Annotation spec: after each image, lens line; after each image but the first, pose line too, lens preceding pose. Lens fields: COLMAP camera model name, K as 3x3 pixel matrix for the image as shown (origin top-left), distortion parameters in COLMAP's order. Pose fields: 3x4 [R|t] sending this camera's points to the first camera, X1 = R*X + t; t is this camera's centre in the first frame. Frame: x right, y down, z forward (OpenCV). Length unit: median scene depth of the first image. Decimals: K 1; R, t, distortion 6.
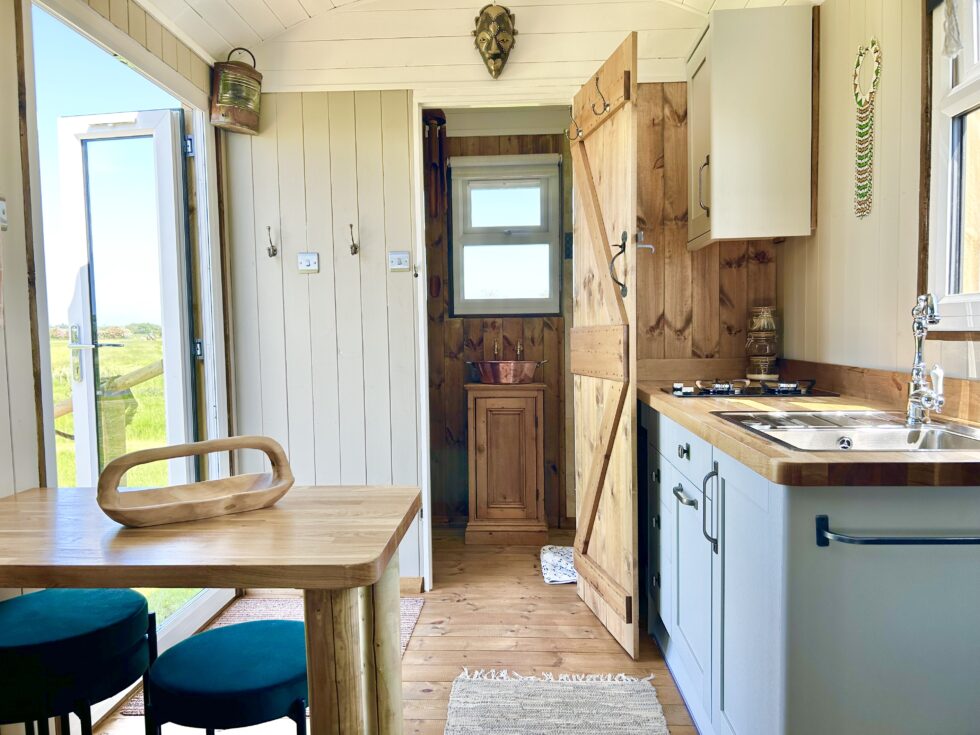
lens RADIAL K [[738.9, 0, 484.0], [0, 738.9, 374.7], [0, 0, 1]] dist [0.044985, -0.048646]
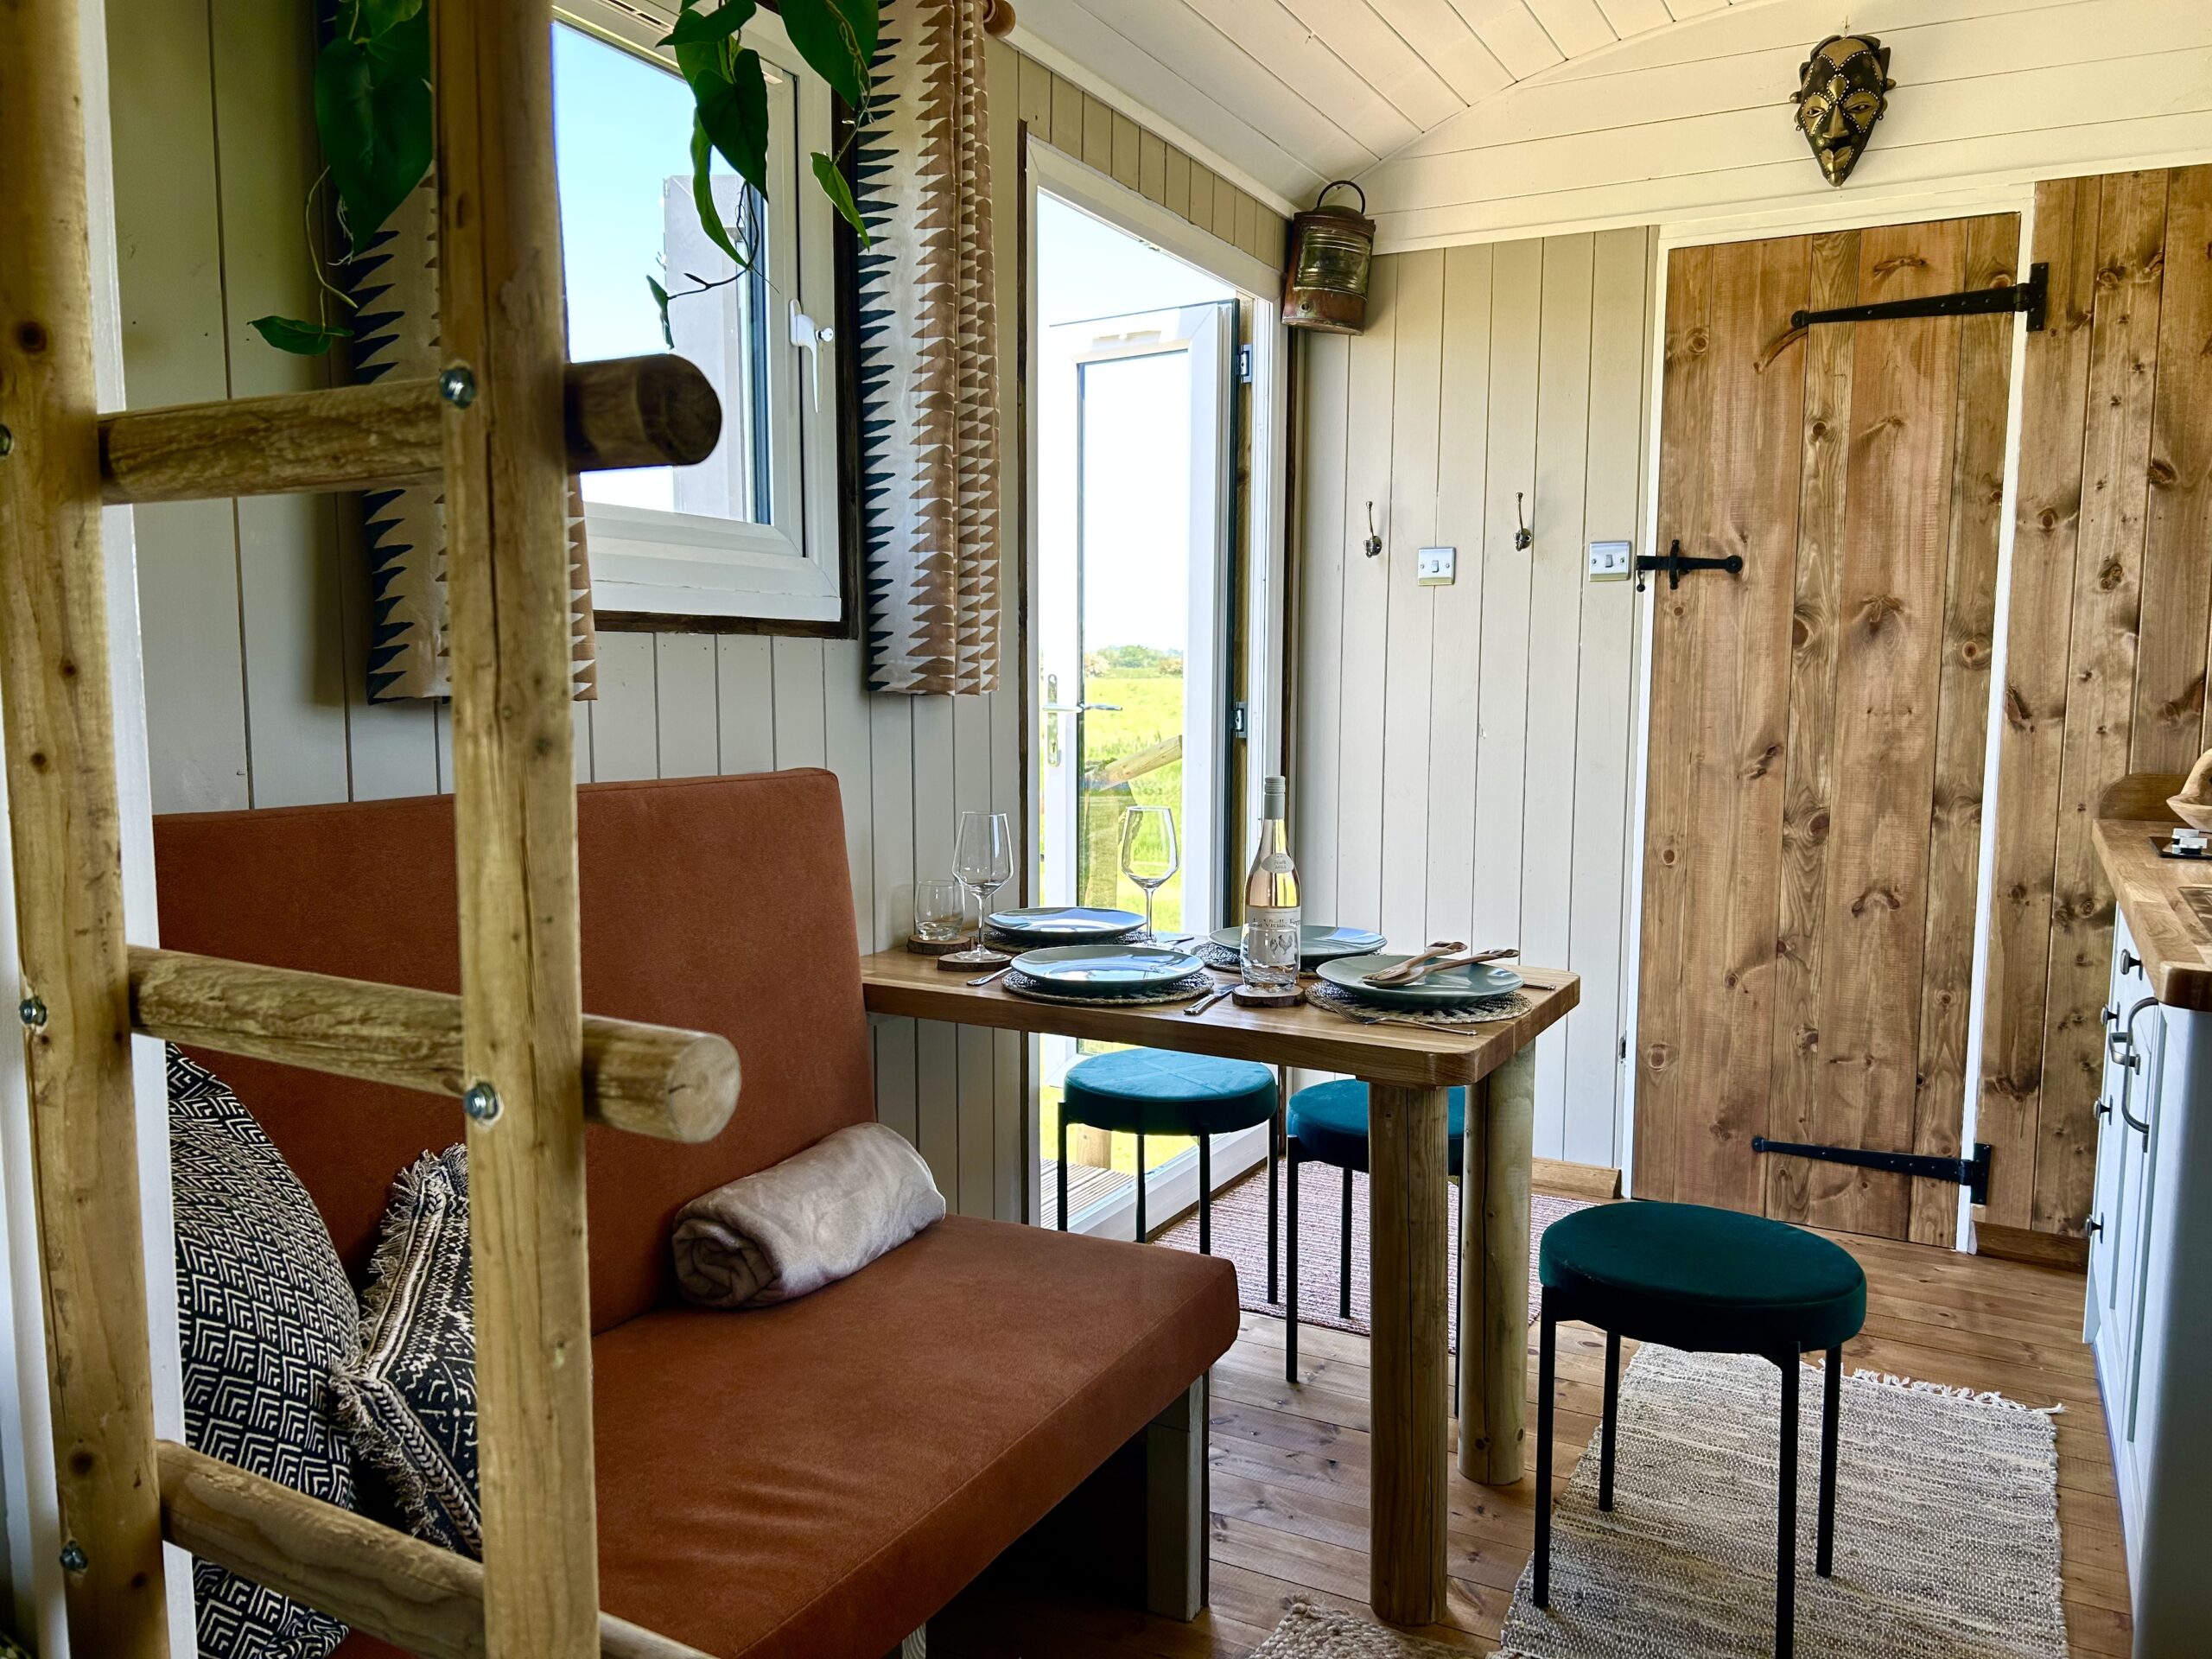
lens RADIAL K [[1667.9, 0, 1109.5], [0, 1667.9, 850.7], [0, 0, 1]] dist [0.044985, -0.048646]
pose [[0.904634, 0.067692, -0.420780, 0.078523], [-0.045901, 0.997038, 0.061714, -0.008095], [0.423711, -0.036514, 0.905061, -0.224870]]
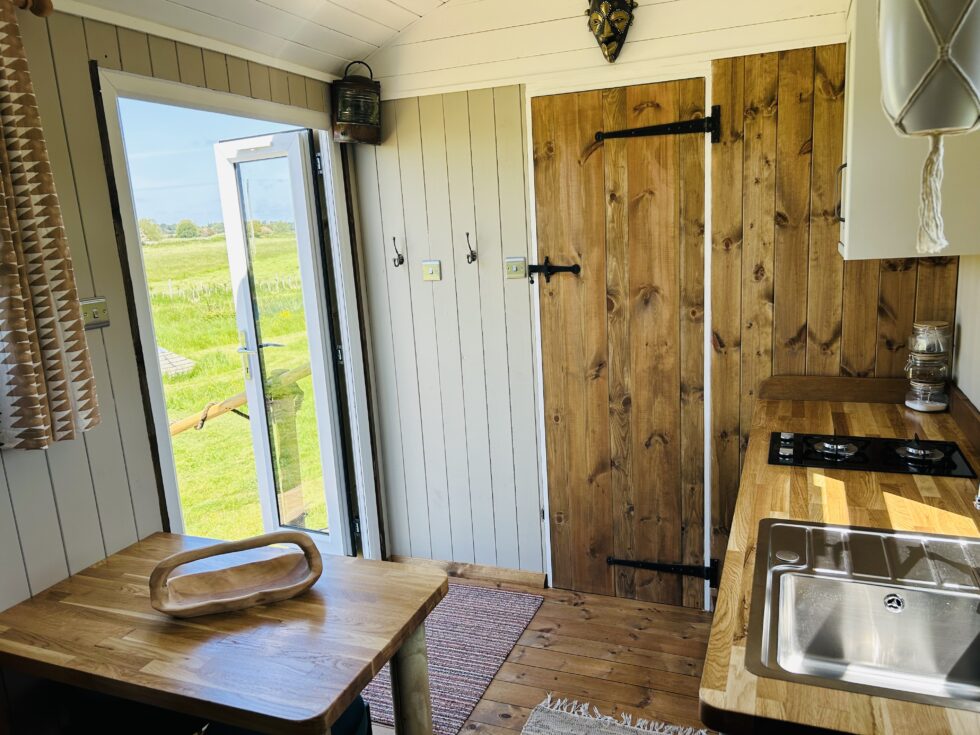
lens RADIAL K [[738.9, 0, 489.8], [0, 738.9, 374.6], [0, 0, 1]] dist [0.044985, -0.048646]
pose [[0.946074, 0.028332, -0.322709, 0.176917], [0.022424, 0.988052, 0.152484, -0.167904], [0.323173, -0.151497, 0.934135, 0.057259]]
